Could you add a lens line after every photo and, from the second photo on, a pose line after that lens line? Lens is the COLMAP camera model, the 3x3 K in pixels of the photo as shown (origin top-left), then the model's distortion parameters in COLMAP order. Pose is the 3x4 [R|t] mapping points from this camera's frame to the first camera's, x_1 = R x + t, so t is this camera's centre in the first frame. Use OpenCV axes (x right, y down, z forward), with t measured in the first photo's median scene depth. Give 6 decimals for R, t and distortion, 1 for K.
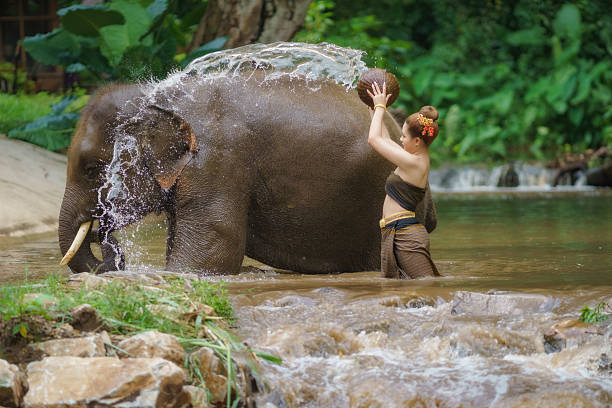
lens RADIAL K [[3234.6, 0, 309.5], [0, 3234.6, 207.1], [0, 0, 1]] dist [0.248868, 0.000000]
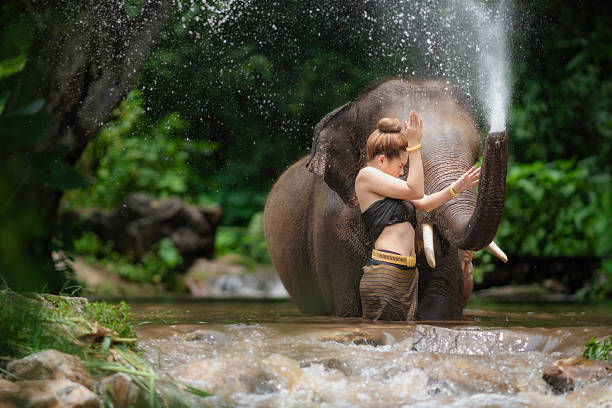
lens RADIAL K [[3234.6, 0, 309.0], [0, 3234.6, 202.8], [0, 0, 1]] dist [0.248868, 0.000000]
pose [[0.996784, 0.021967, 0.077063, -0.044903], [-0.018159, 0.998595, -0.049777, 0.038320], [-0.078048, 0.048217, 0.995783, 0.227840]]
